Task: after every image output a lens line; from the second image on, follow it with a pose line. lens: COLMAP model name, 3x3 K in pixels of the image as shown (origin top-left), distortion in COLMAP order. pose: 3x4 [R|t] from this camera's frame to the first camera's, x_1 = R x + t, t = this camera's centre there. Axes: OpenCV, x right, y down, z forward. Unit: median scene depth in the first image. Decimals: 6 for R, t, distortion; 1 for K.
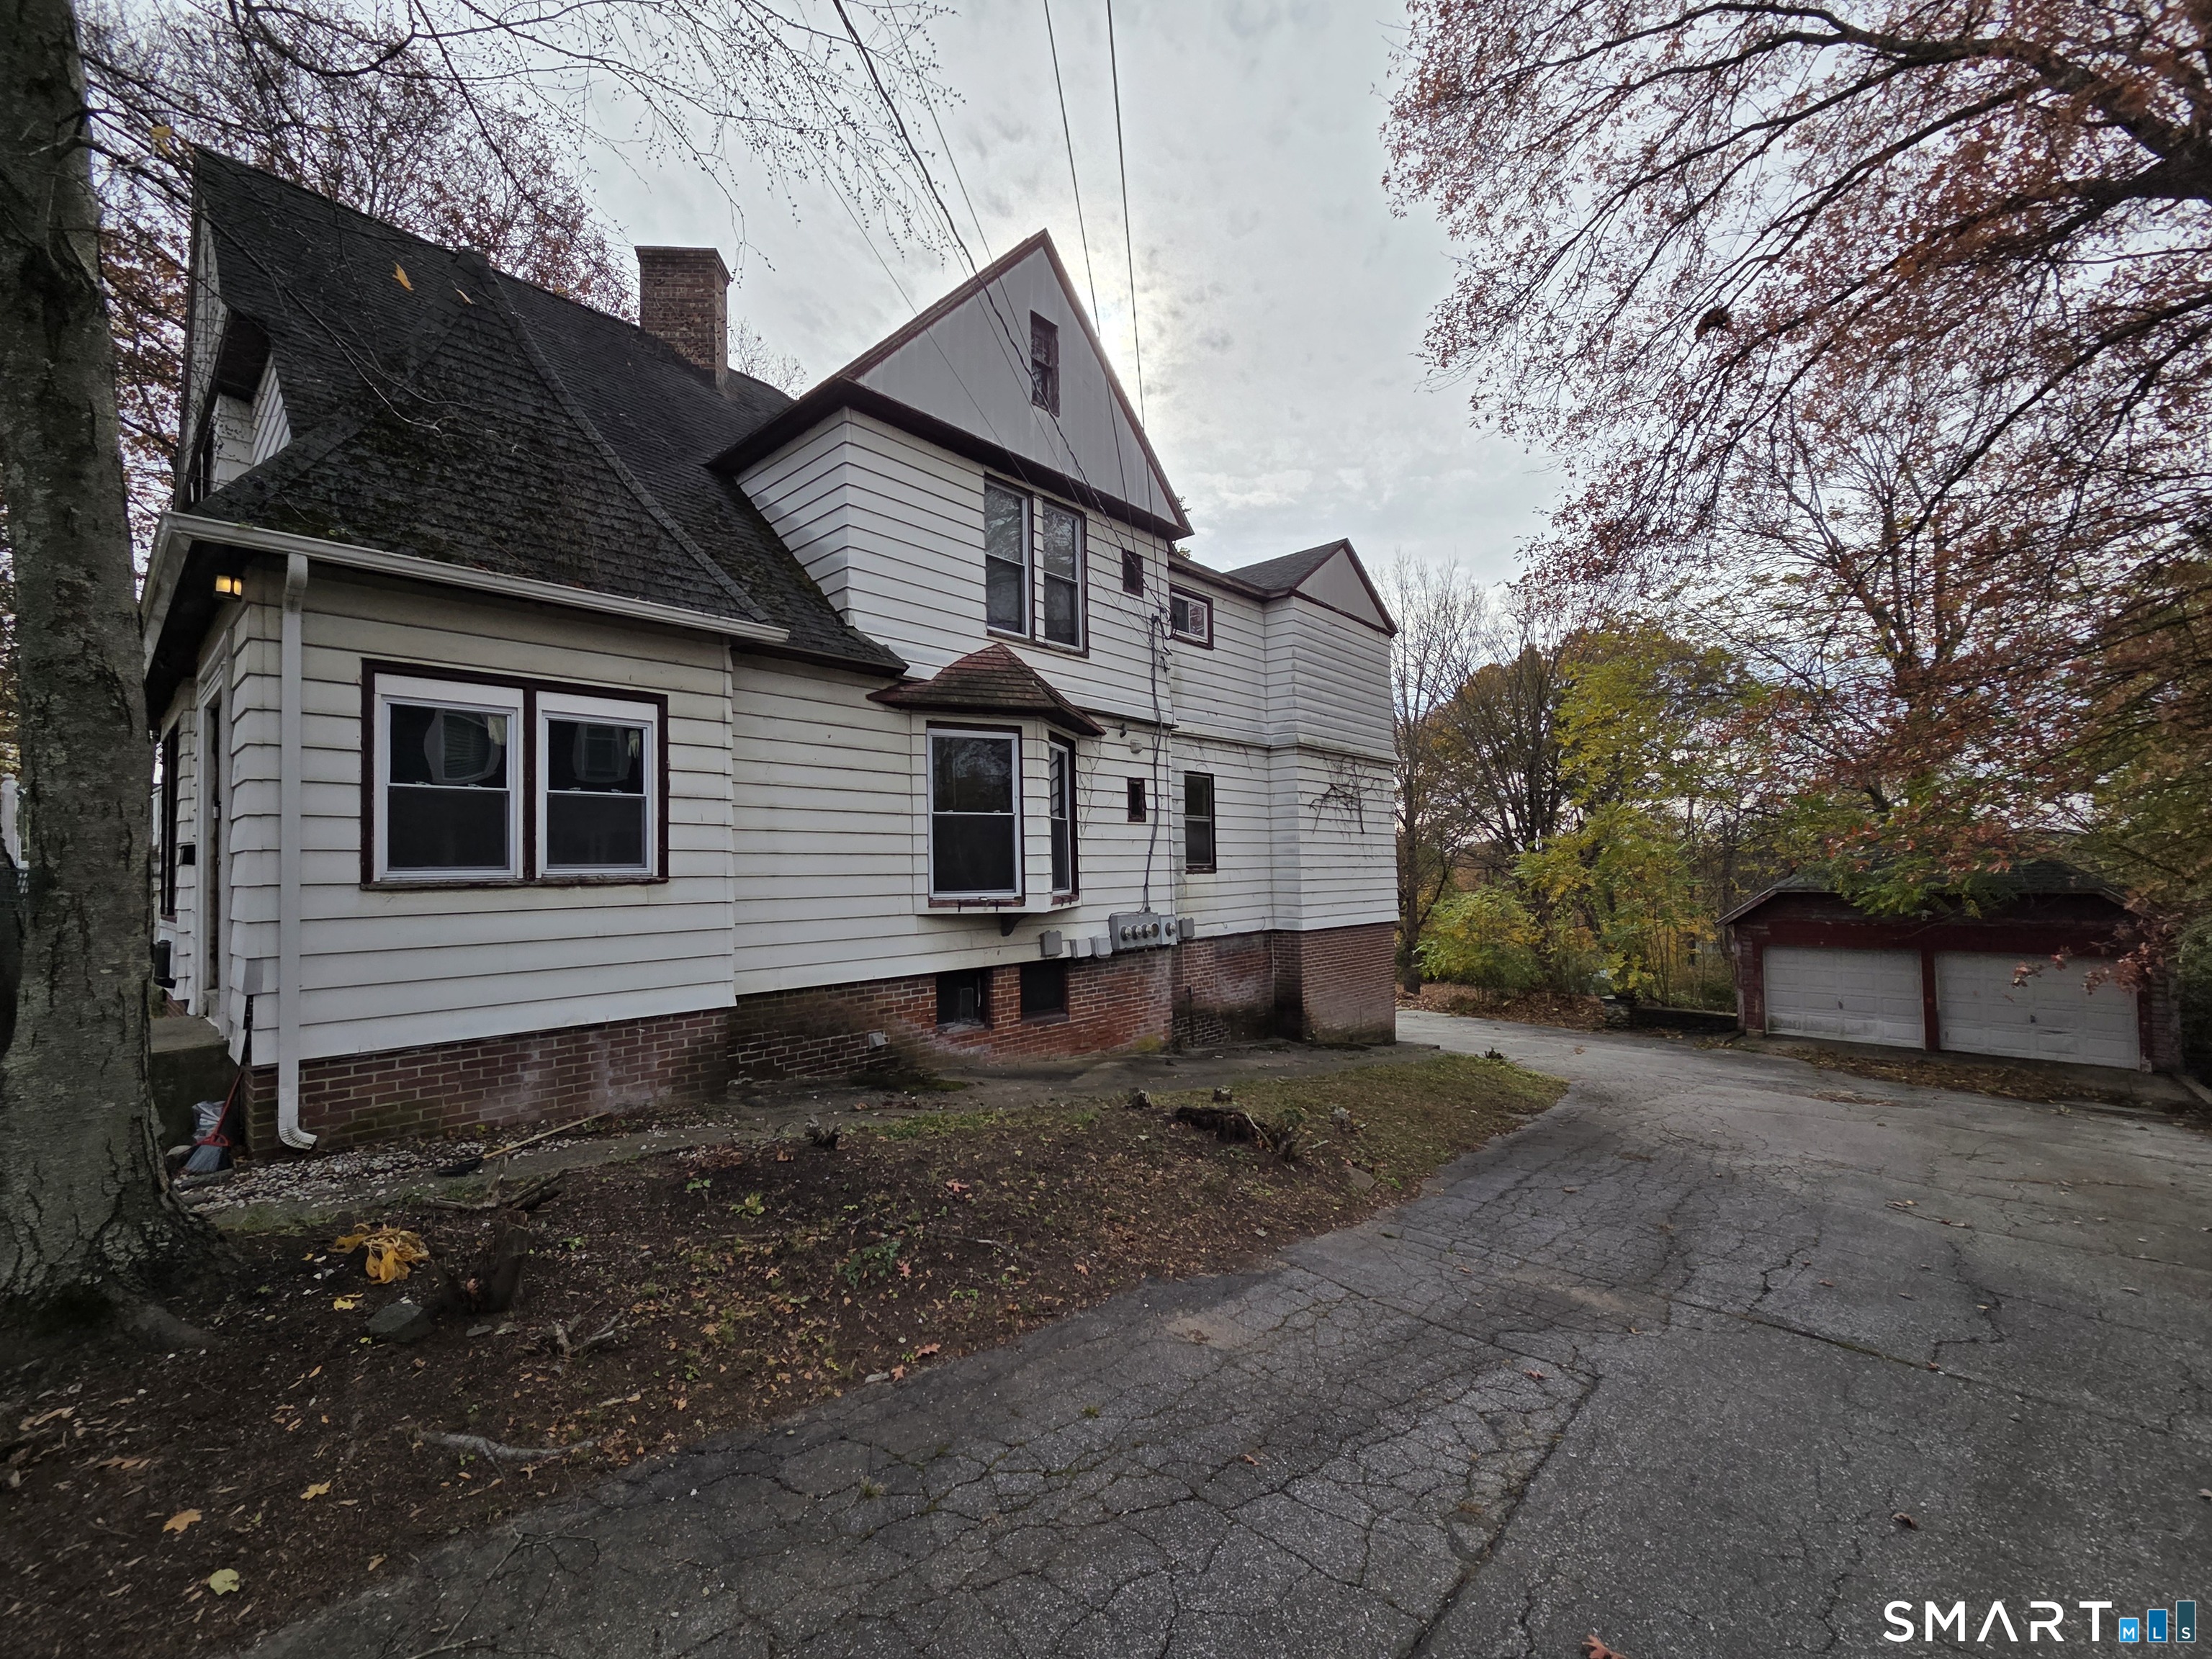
lens RADIAL K [[903.5, 0, 1101.9], [0, 903.5, 851.2], [0, 0, 1]] dist [0.002318, -0.000065]
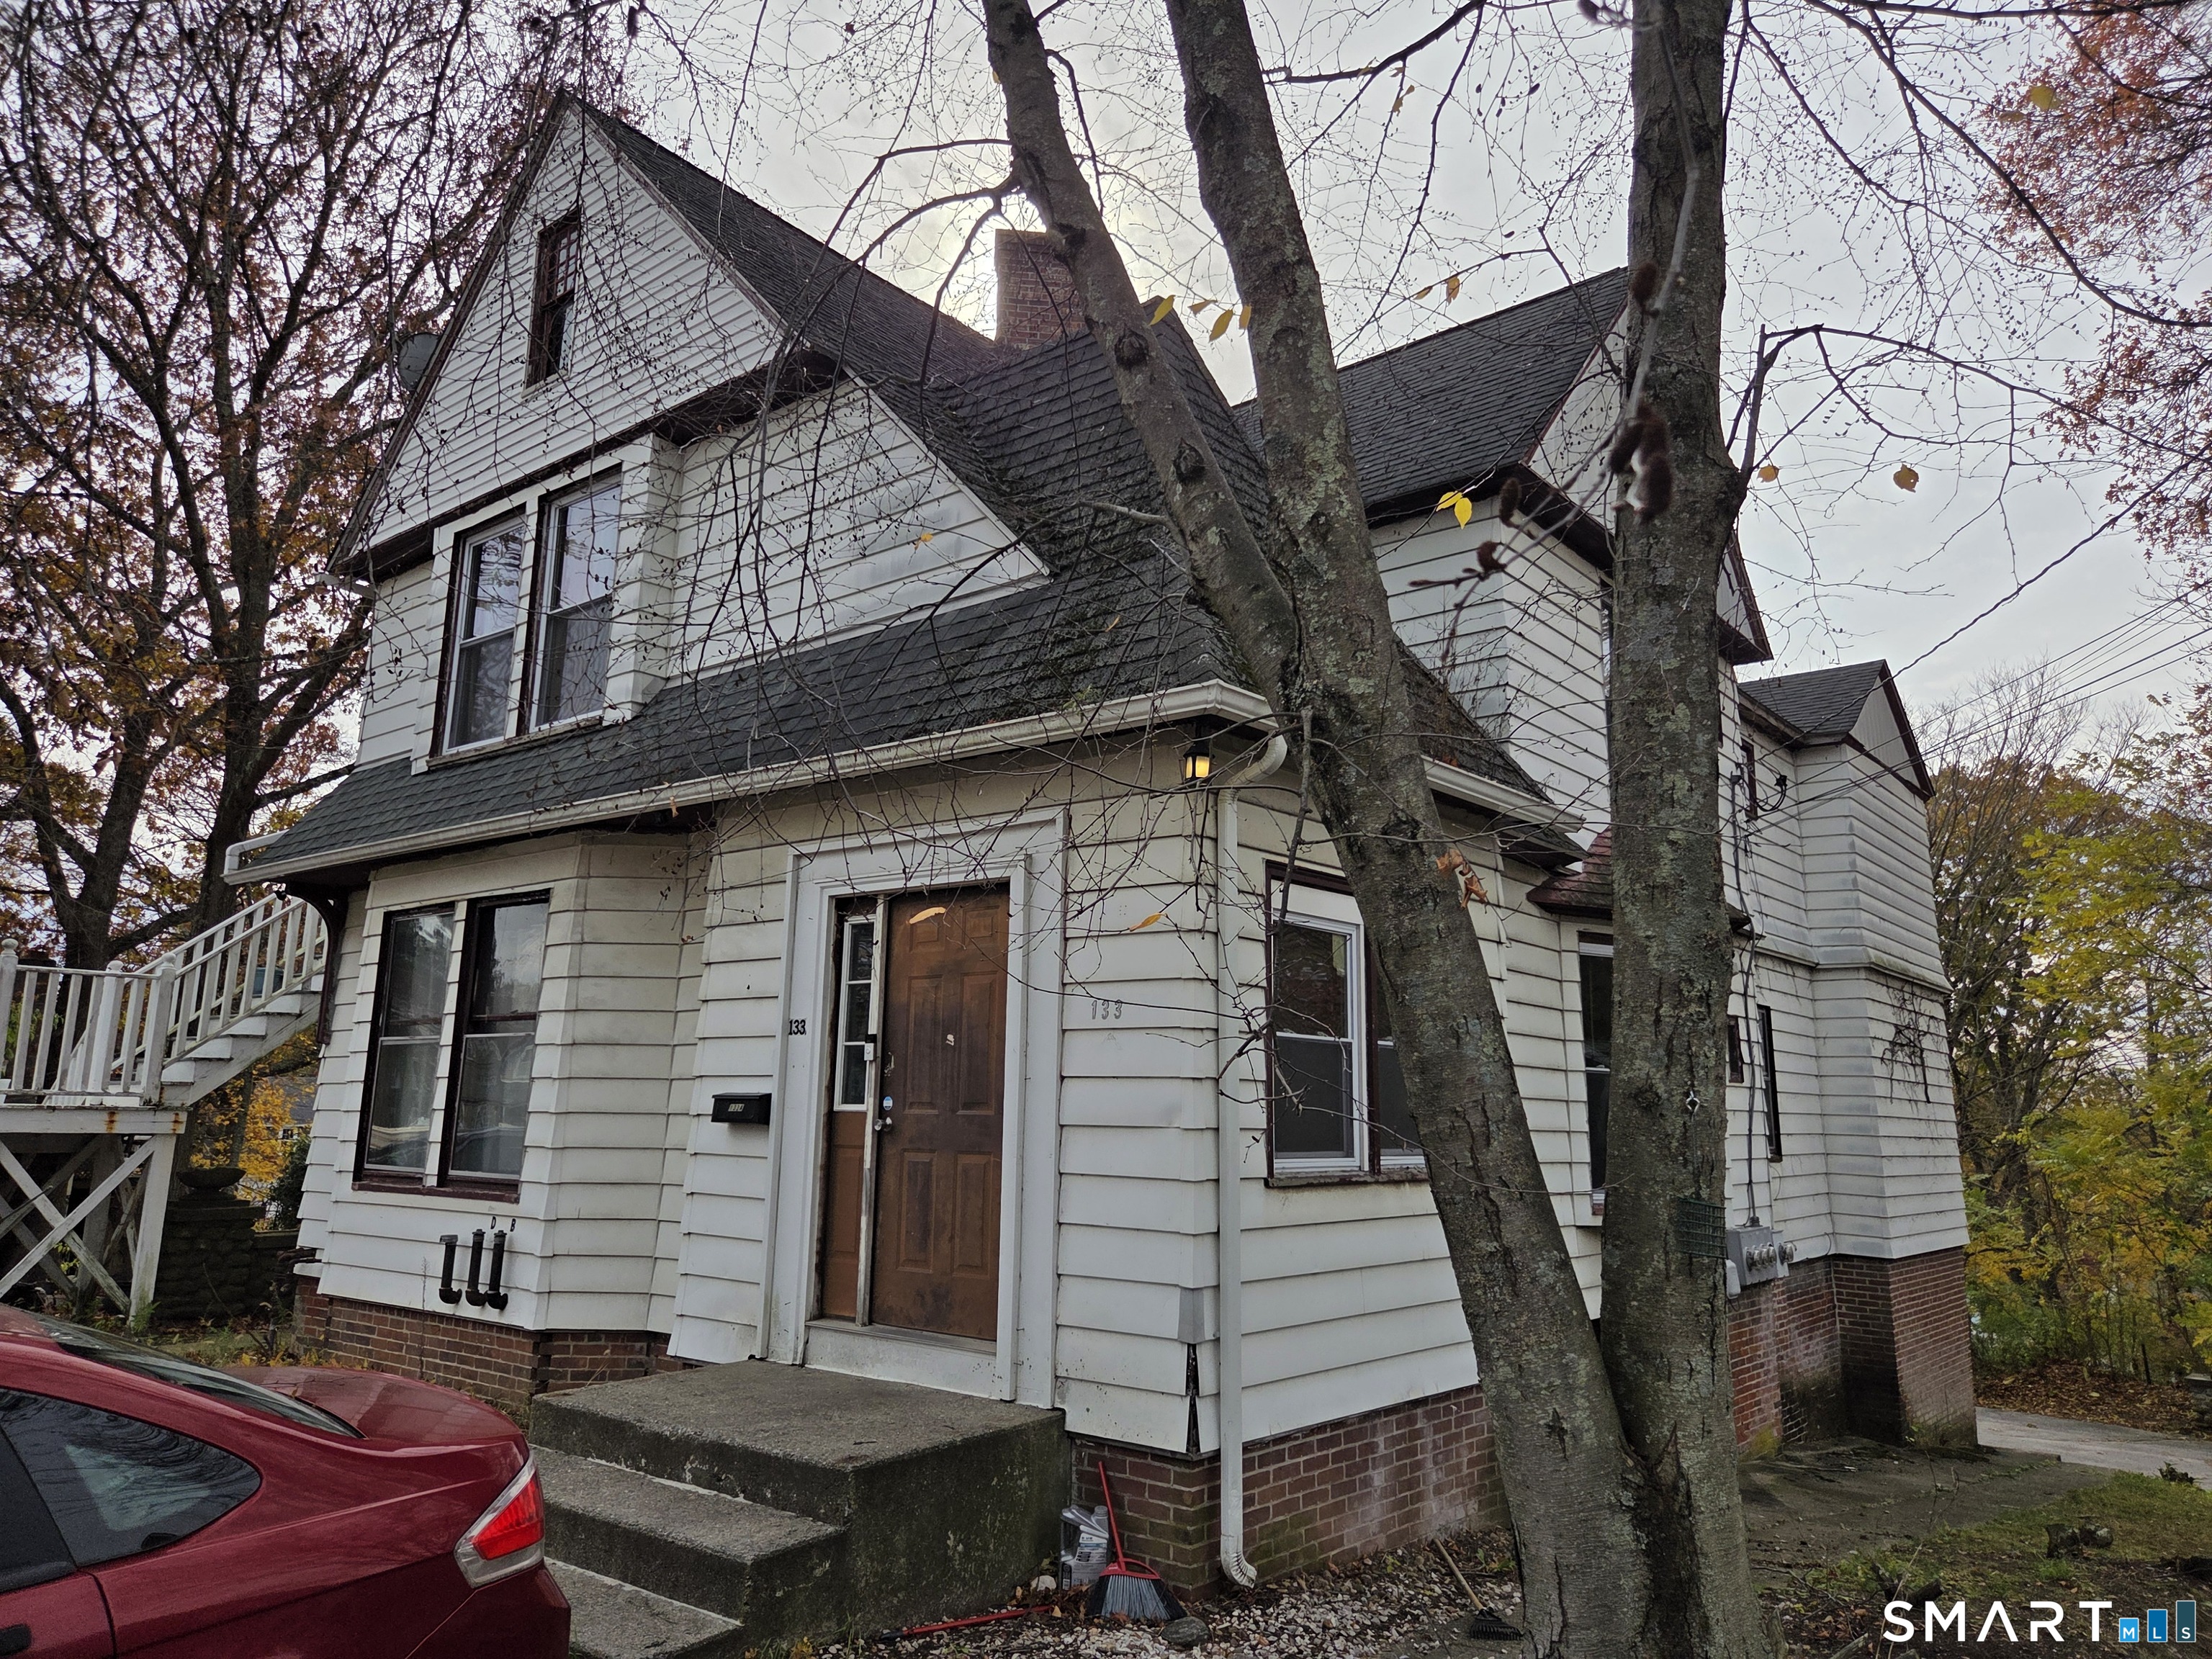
lens RADIAL K [[1479.3, 0, 1109.7], [0, 1479.3, 820.9], [0, 0, 1]] dist [0.059226, -0.030066]
pose [[0.997909, 0.049739, 0.041281, -0.599917], [-0.042155, 0.984936, -0.167702, -0.023036], [-0.049001, 0.165611, 0.984973, -0.104669]]
